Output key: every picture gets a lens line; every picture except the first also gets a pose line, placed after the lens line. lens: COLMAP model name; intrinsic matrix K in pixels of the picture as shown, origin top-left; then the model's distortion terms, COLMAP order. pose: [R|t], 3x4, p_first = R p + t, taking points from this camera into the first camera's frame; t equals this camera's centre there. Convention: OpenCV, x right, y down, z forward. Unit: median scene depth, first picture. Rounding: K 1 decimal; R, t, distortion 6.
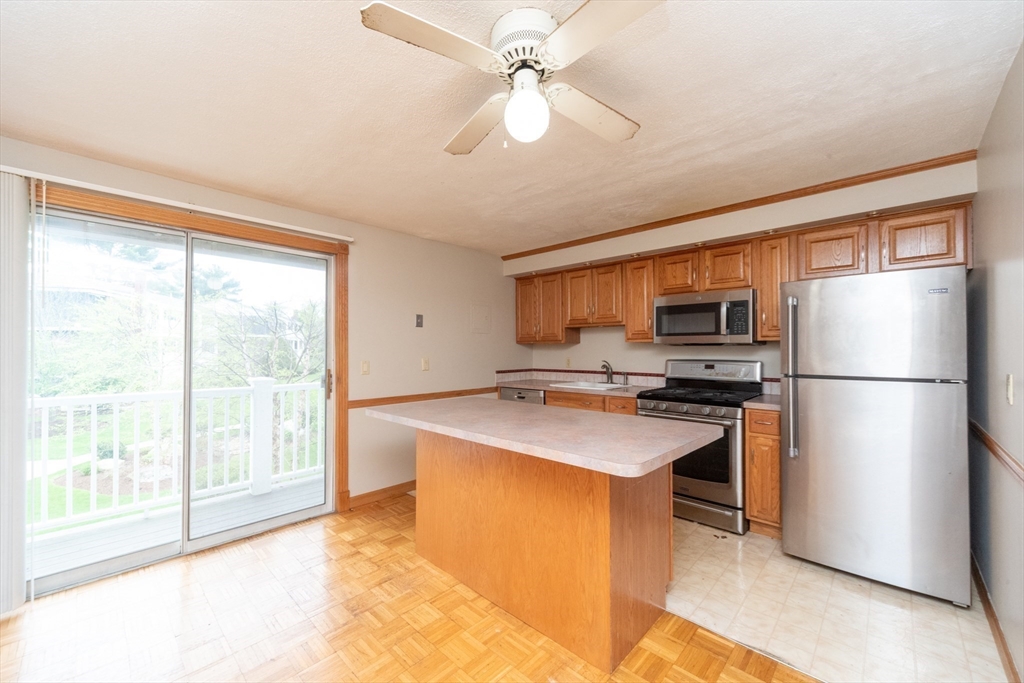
lens RADIAL K [[407.1, 0, 506.4], [0, 407.1, 345.8], [0, 0, 1]] dist [-0.002050, -0.000470]
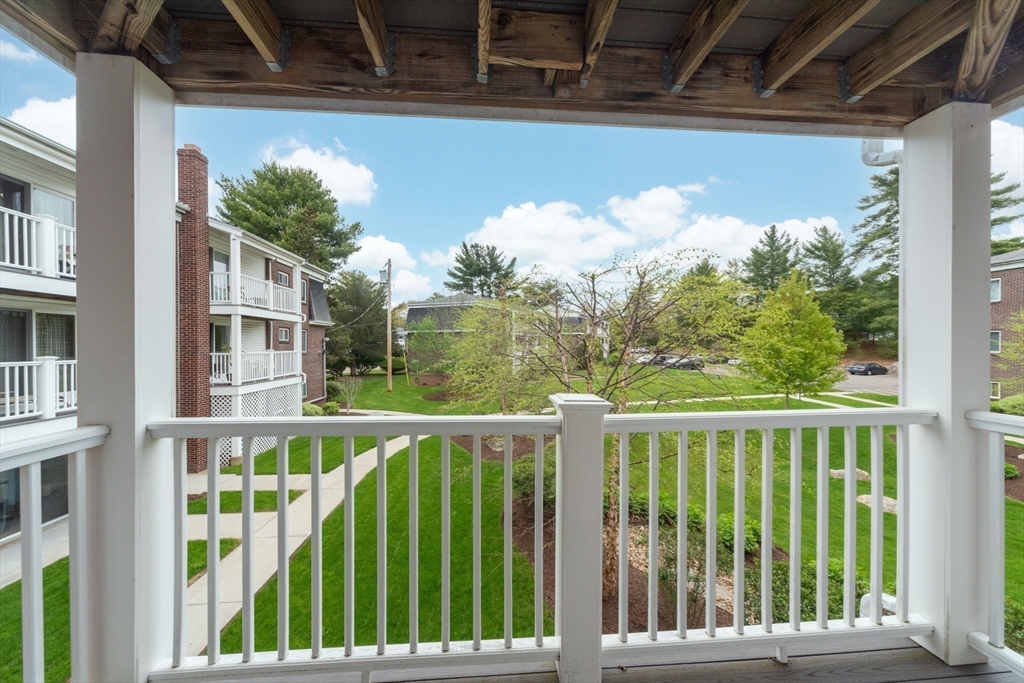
lens RADIAL K [[359.9, 0, 509.6], [0, 359.9, 345.1], [0, 0, 1]] dist [0.002622, -0.001346]
pose [[0.746370, -0.002018, -0.665528, -0.577887], [0.011684, 0.999881, 0.010071, 0.030639], [0.665429, -0.015293, 0.746305, 0.961966]]
